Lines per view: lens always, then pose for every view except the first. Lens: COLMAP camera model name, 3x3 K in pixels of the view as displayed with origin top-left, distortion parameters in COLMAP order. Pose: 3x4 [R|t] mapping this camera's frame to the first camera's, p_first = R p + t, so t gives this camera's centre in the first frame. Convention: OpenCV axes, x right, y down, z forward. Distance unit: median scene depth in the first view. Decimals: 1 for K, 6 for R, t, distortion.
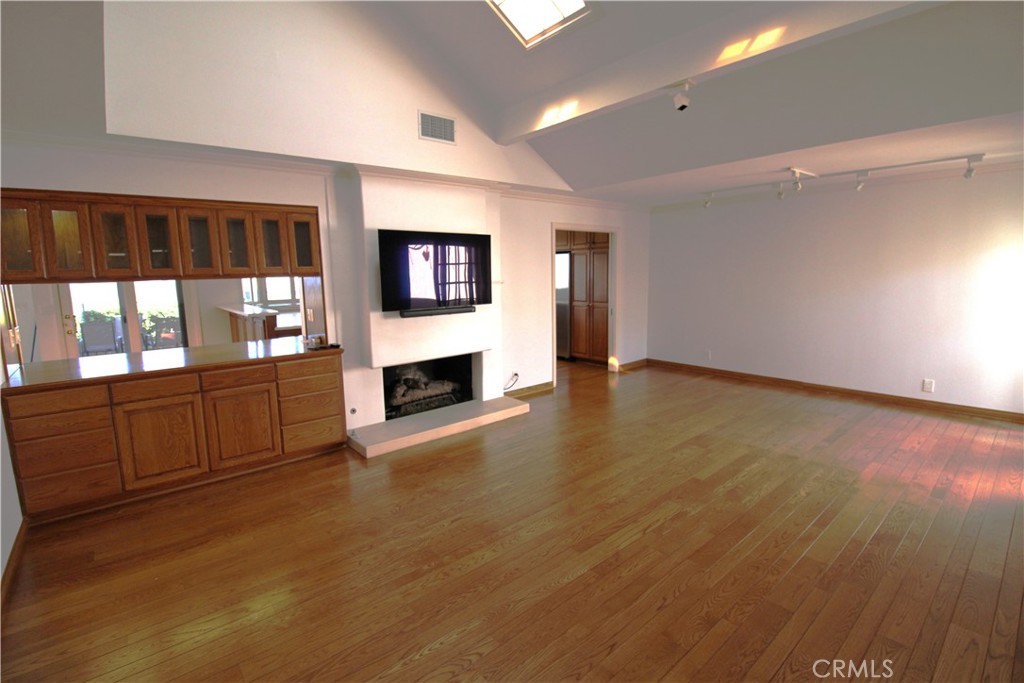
lens RADIAL K [[475.4, 0, 508.9], [0, 475.4, 340.0], [0, 0, 1]] dist [-0.014983, -0.005382]
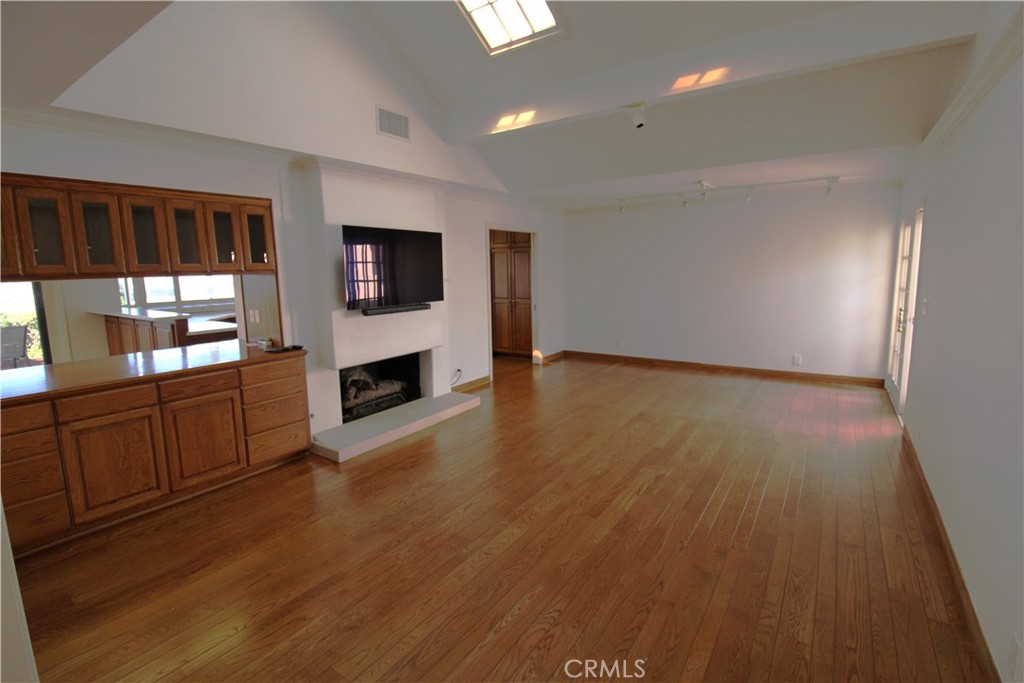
lens RADIAL K [[475.4, 0, 516.0], [0, 475.4, 339.2], [0, 0, 1]] dist [-0.014983, -0.005382]
pose [[0.964356, -0.038088, 0.261854, -0.207132], [0.037978, 0.999264, 0.005482, 0.008141], [-0.261870, 0.004658, 0.965092, -0.025698]]
